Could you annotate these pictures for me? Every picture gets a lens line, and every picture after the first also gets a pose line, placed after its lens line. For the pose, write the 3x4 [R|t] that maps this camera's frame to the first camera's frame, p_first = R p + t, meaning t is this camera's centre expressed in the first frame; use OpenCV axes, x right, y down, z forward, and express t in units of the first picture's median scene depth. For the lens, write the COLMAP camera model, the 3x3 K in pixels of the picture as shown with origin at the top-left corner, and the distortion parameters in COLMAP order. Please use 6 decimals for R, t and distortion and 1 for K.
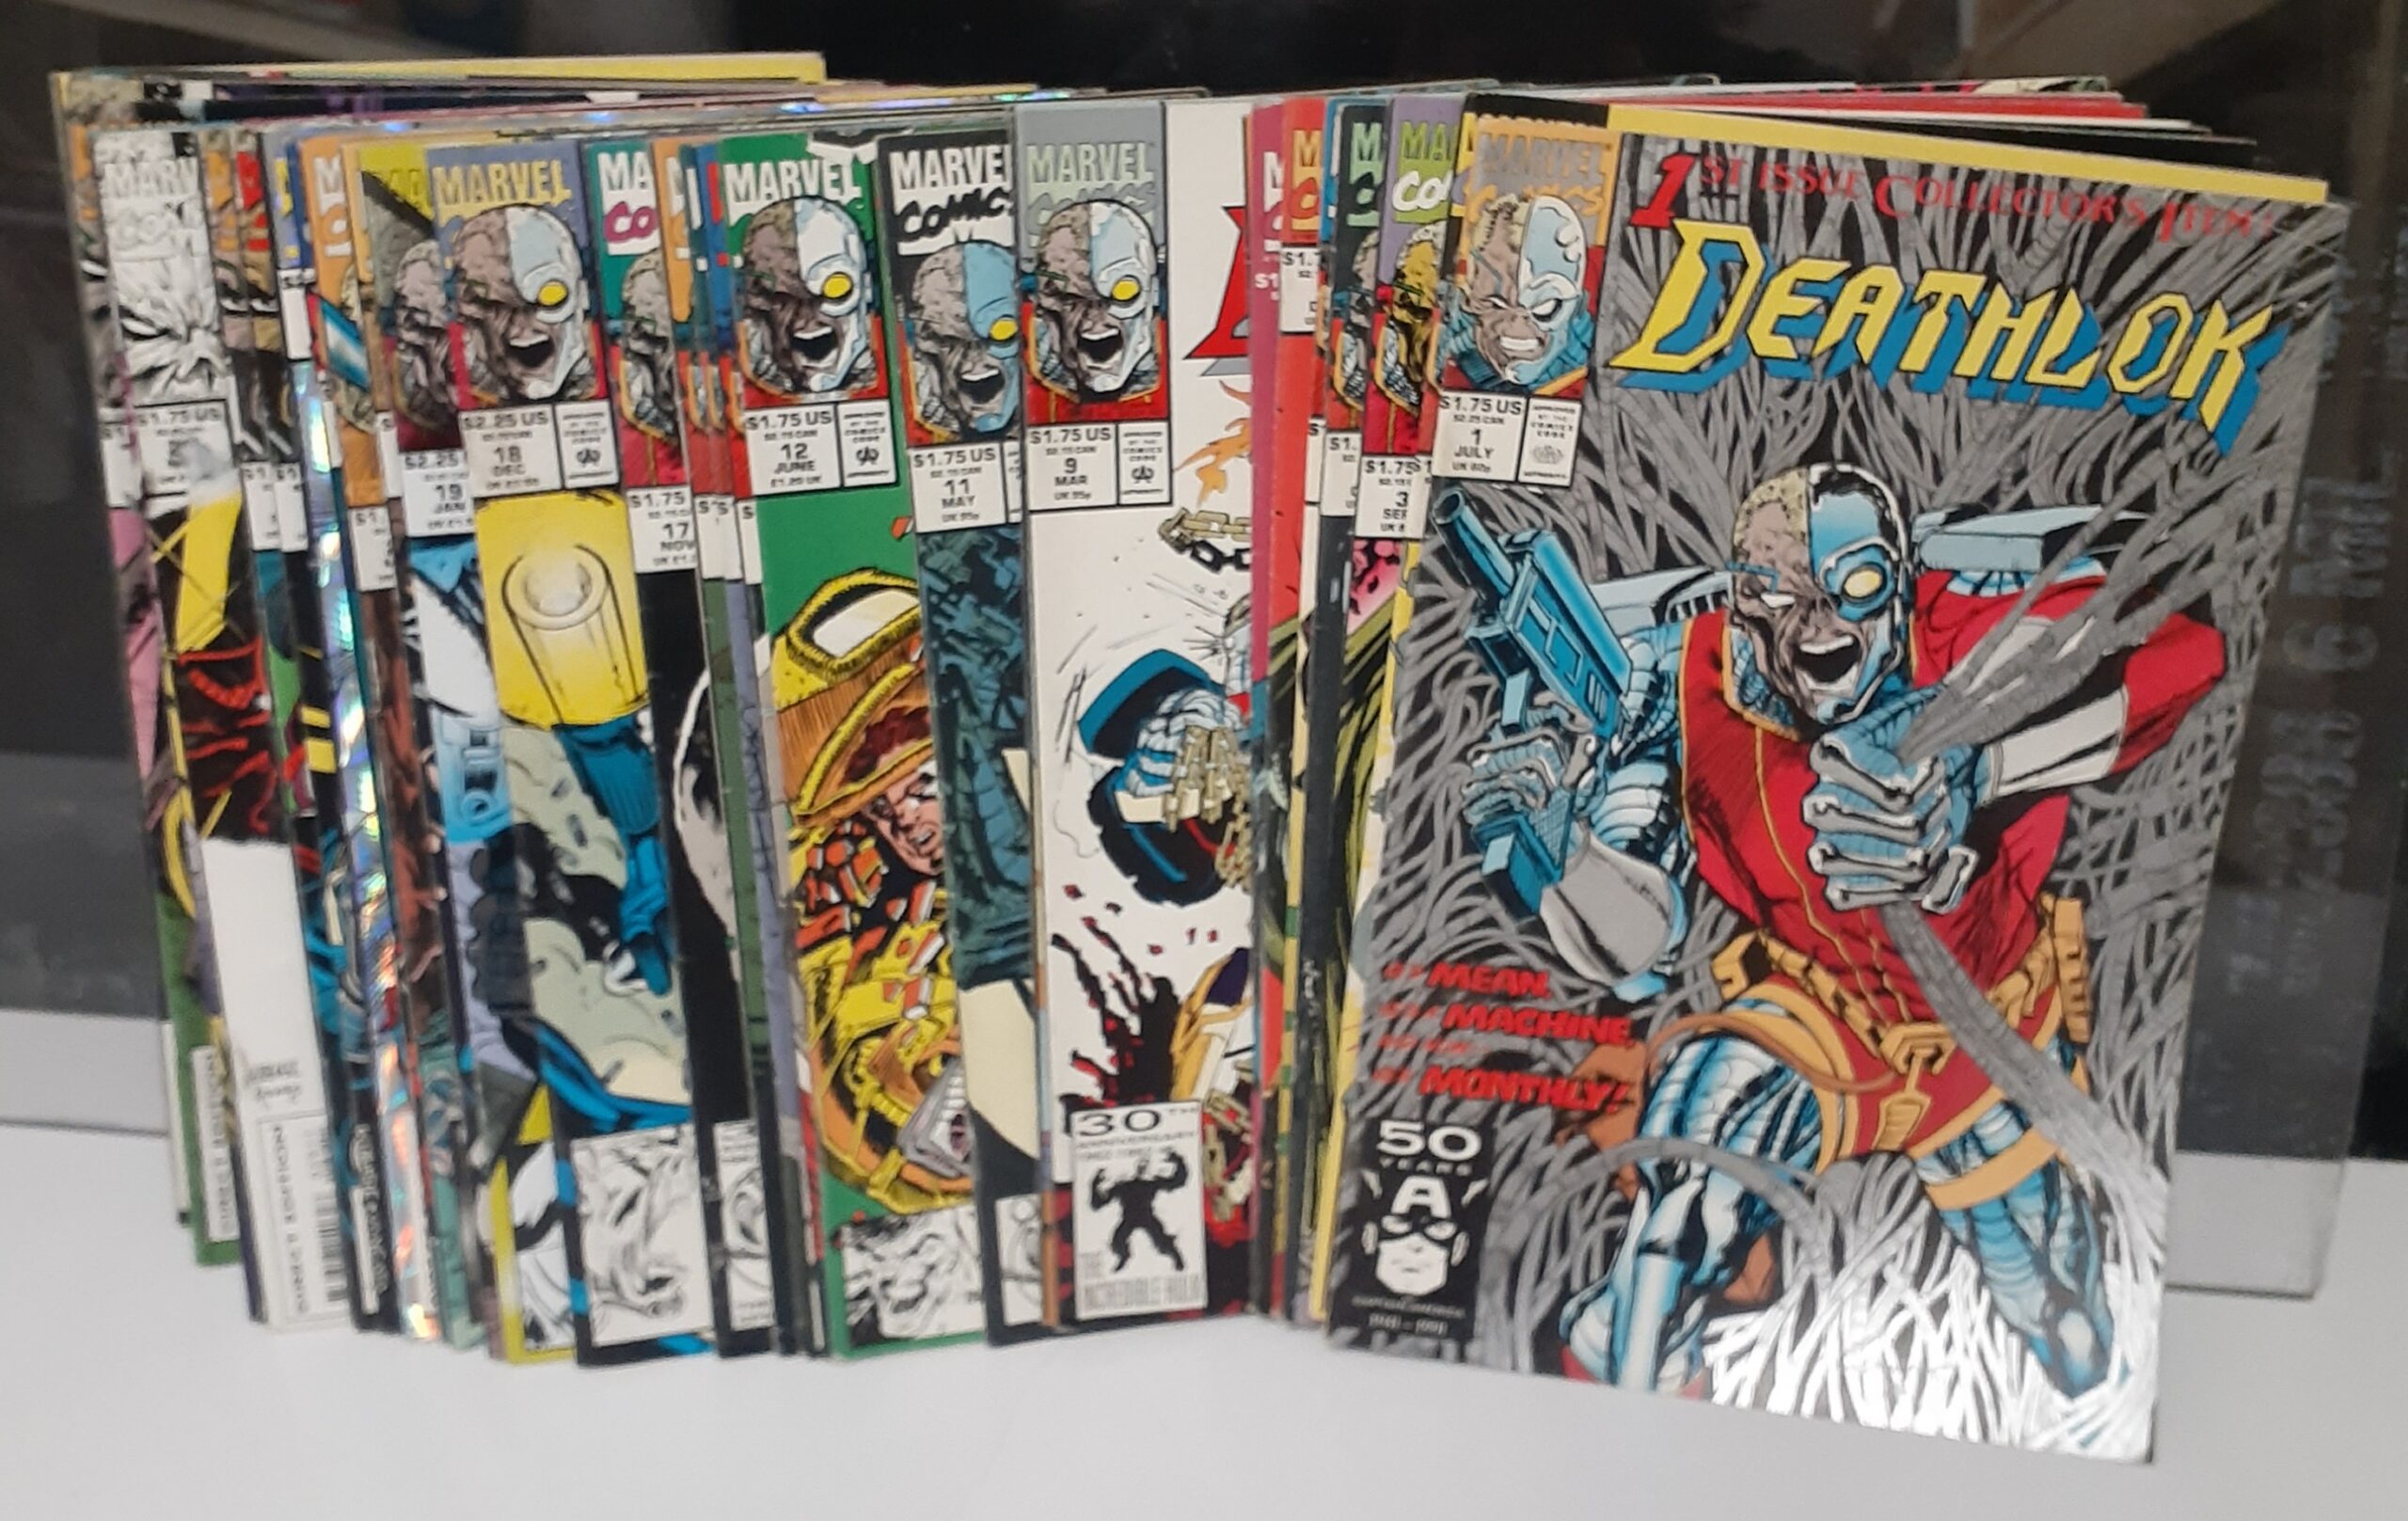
lens RADIAL K [[2233.3, 0, 1213.5], [0, 2233.3, 753.7], [0, 0, 1]] dist [0.132683, 0.000000]
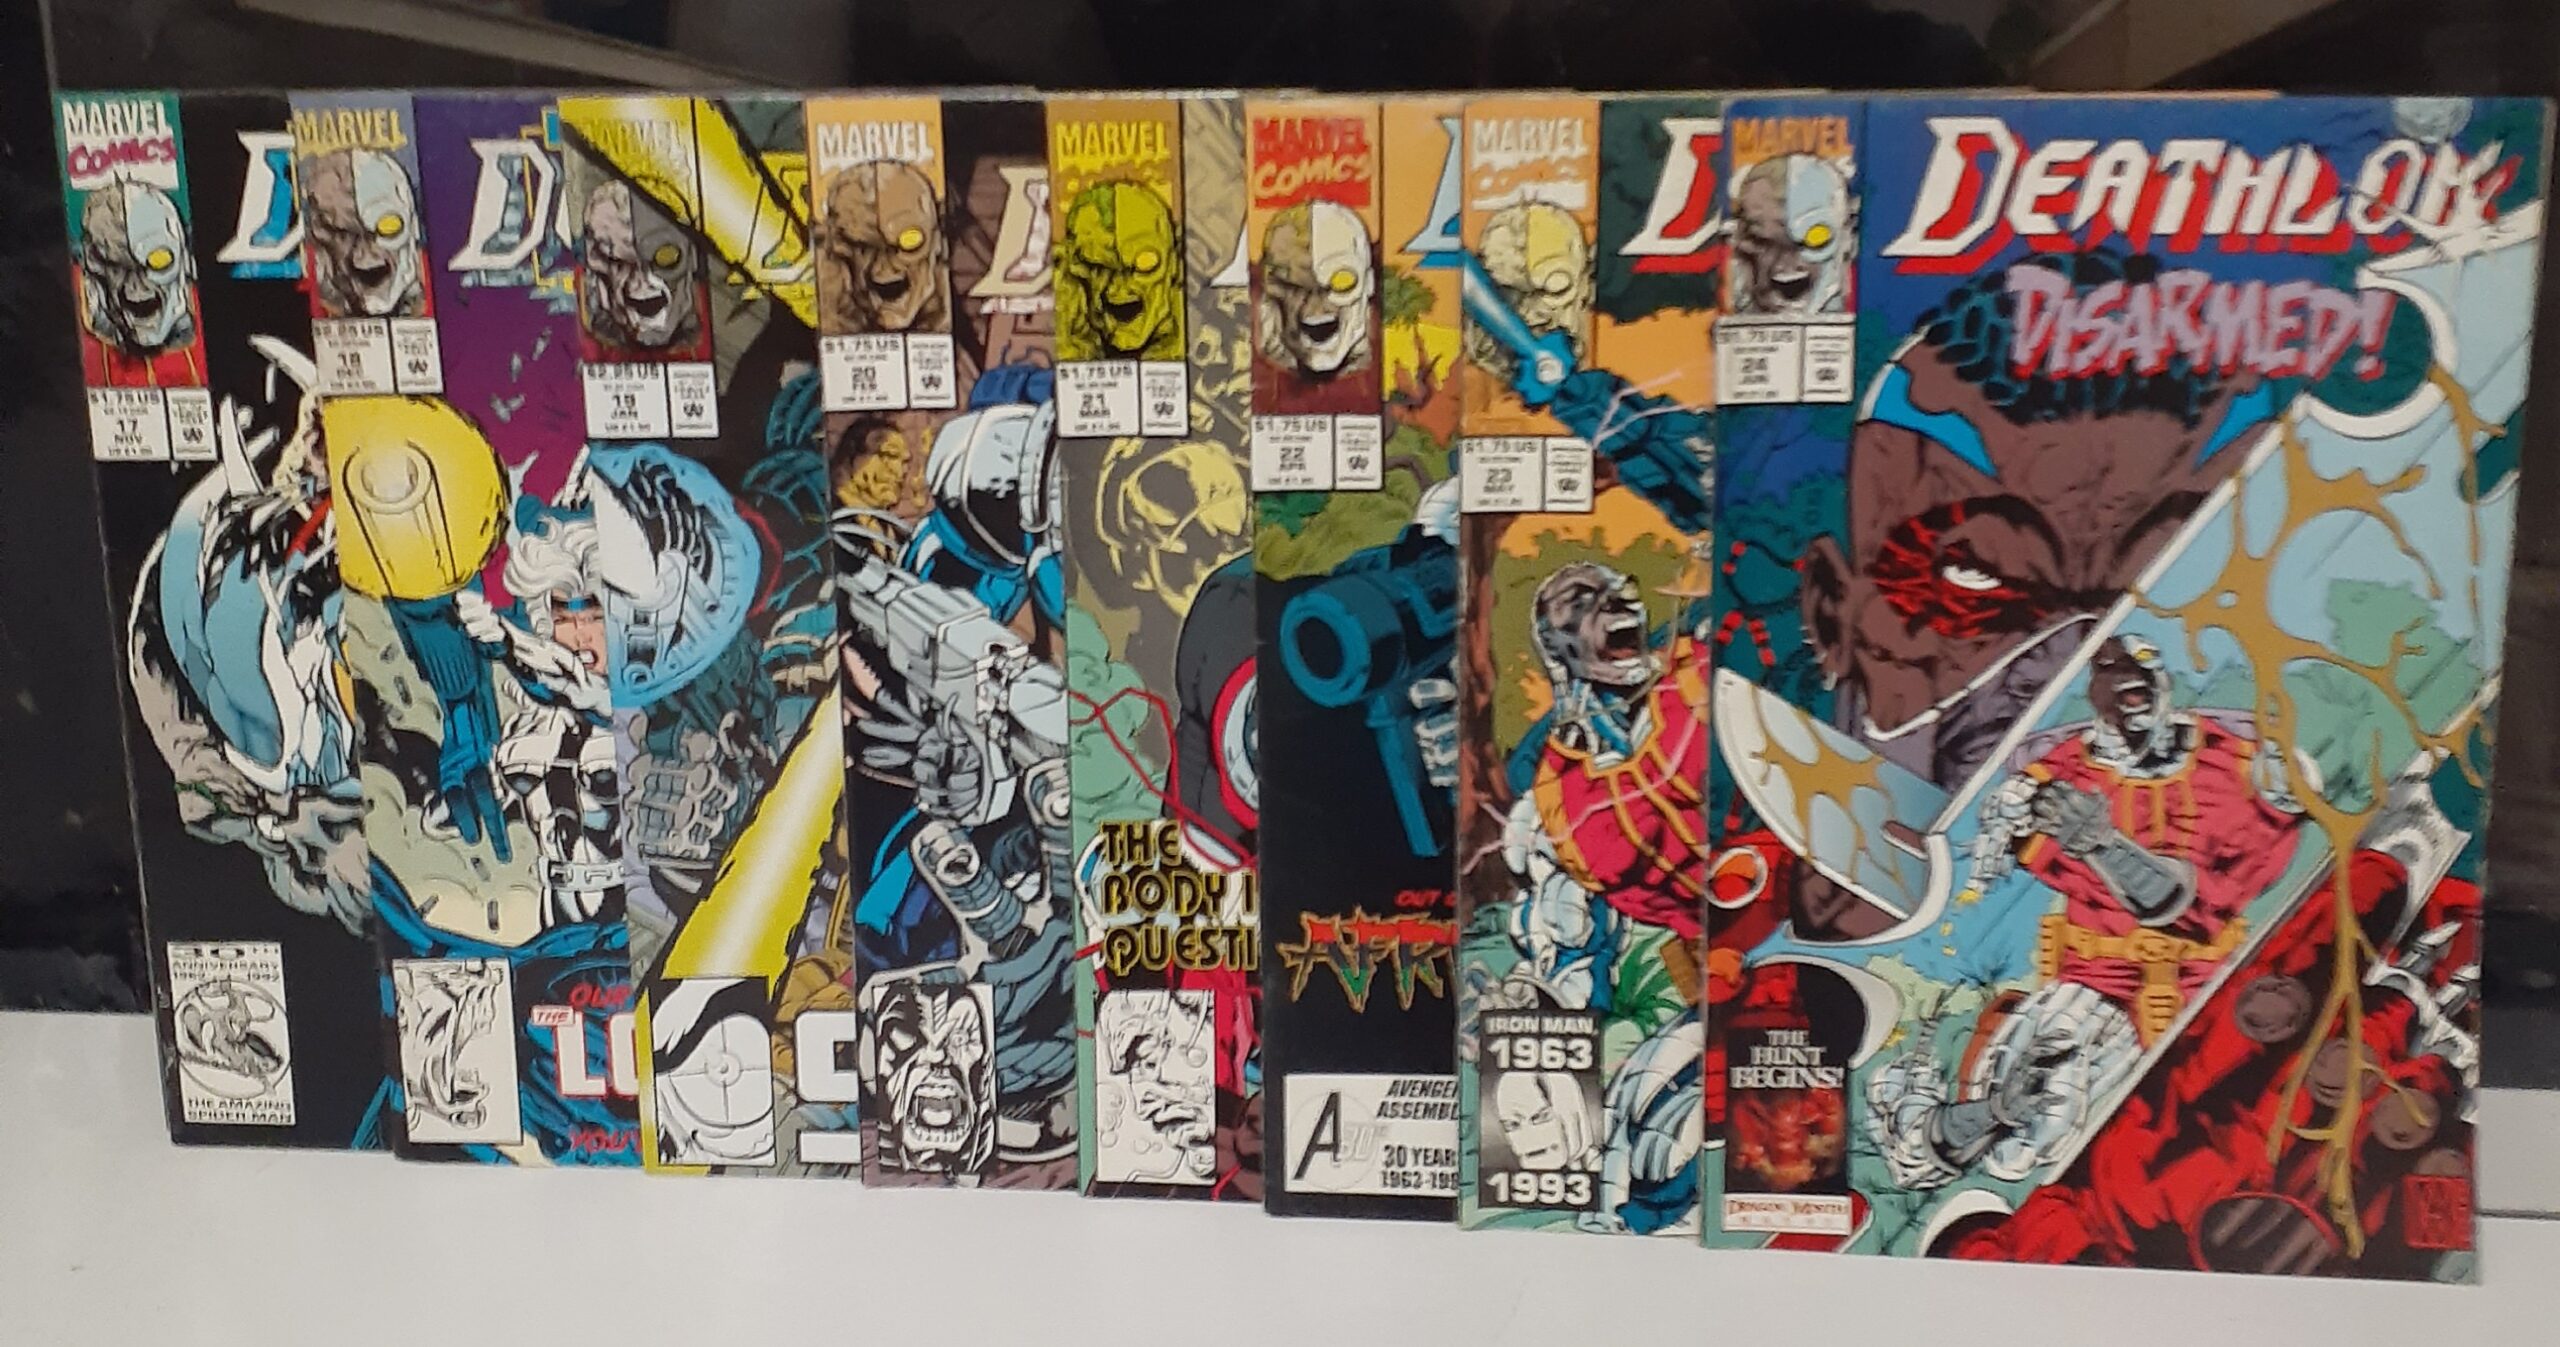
lens RADIAL K [[2134.2, 0, 1272.6], [0, 2134.2, 672.6], [0, 0, 1]] dist [0.053678, 0.003168]
pose [[0.970499, 0.104215, -0.217419, 0.320626], [-0.106866, 0.994273, -0.000438, -0.018246], [0.216128, 0.023660, 0.976078, 0.023370]]
